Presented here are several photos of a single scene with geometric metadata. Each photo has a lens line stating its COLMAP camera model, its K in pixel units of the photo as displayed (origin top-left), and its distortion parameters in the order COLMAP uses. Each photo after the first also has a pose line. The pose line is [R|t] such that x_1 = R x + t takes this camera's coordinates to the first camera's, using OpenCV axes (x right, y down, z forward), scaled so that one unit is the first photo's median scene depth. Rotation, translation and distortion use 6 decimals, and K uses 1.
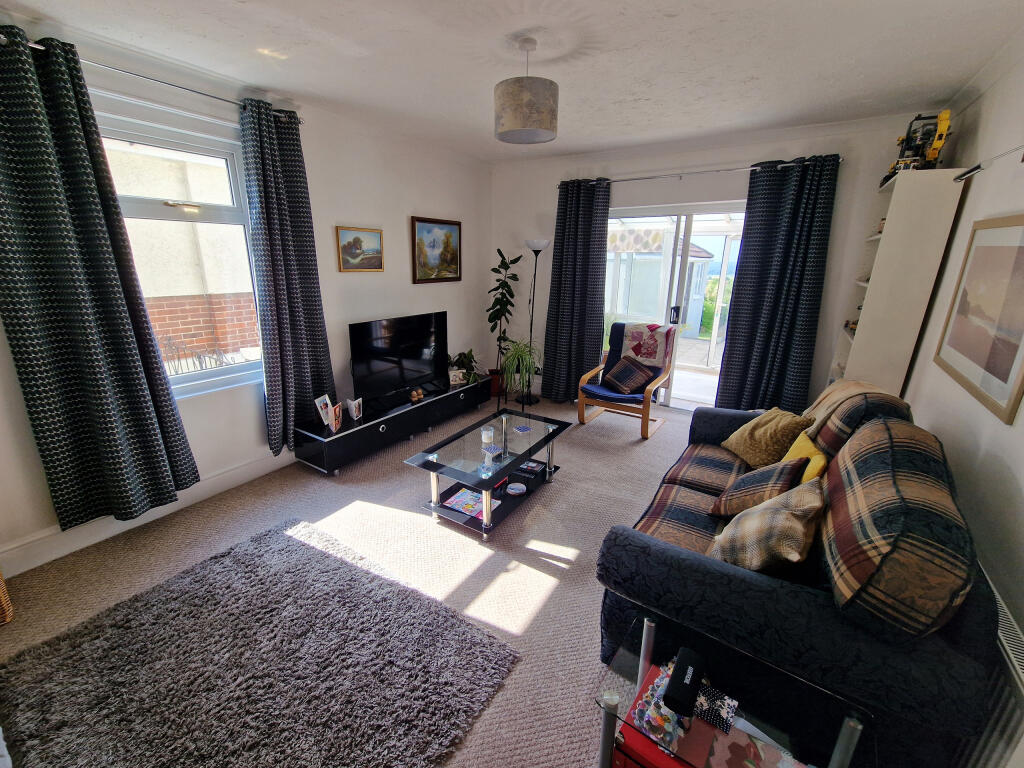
lens RADIAL K [[418.2, 0, 502.9], [0, 418.2, 382.3], [0, 0, 1]] dist [-0.001128, -0.000095]
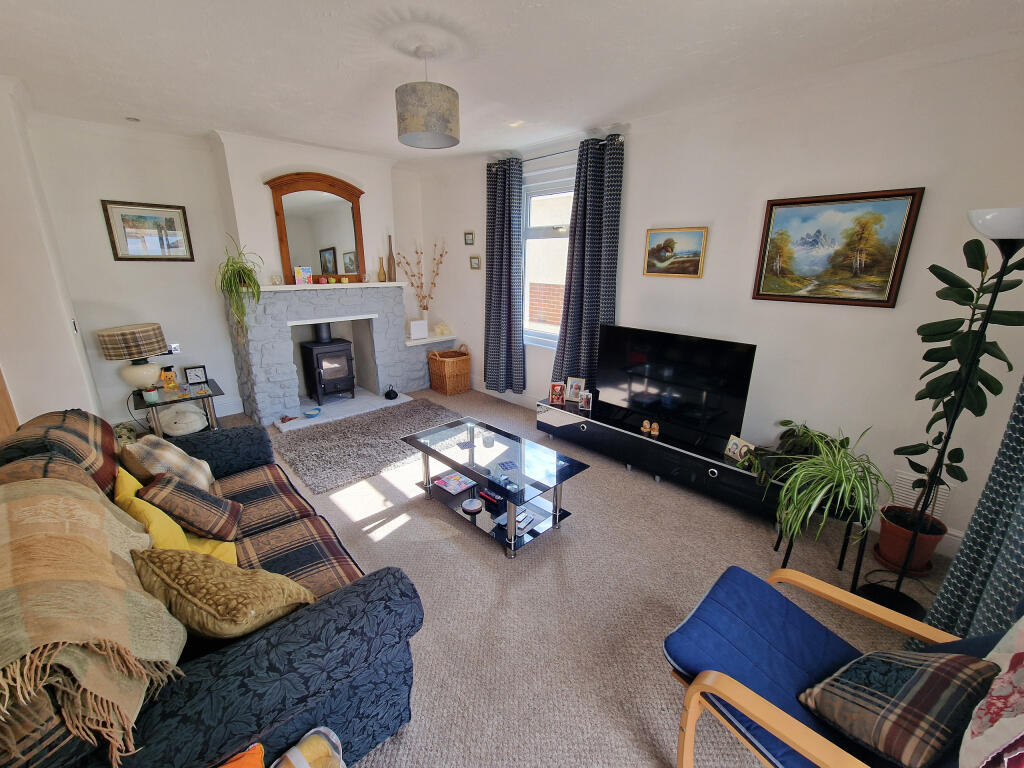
lens RADIAL K [[418.2, 0, 503.9], [0, 418.2, 383.1], [0, 0, 1]] dist [-0.001128, -0.000095]
pose [[-0.230360, 0.267264, -0.935684, 0.634103], [-0.283747, 0.901311, 0.327302, -0.246874], [0.930818, 0.340894, -0.131790, 0.848028]]
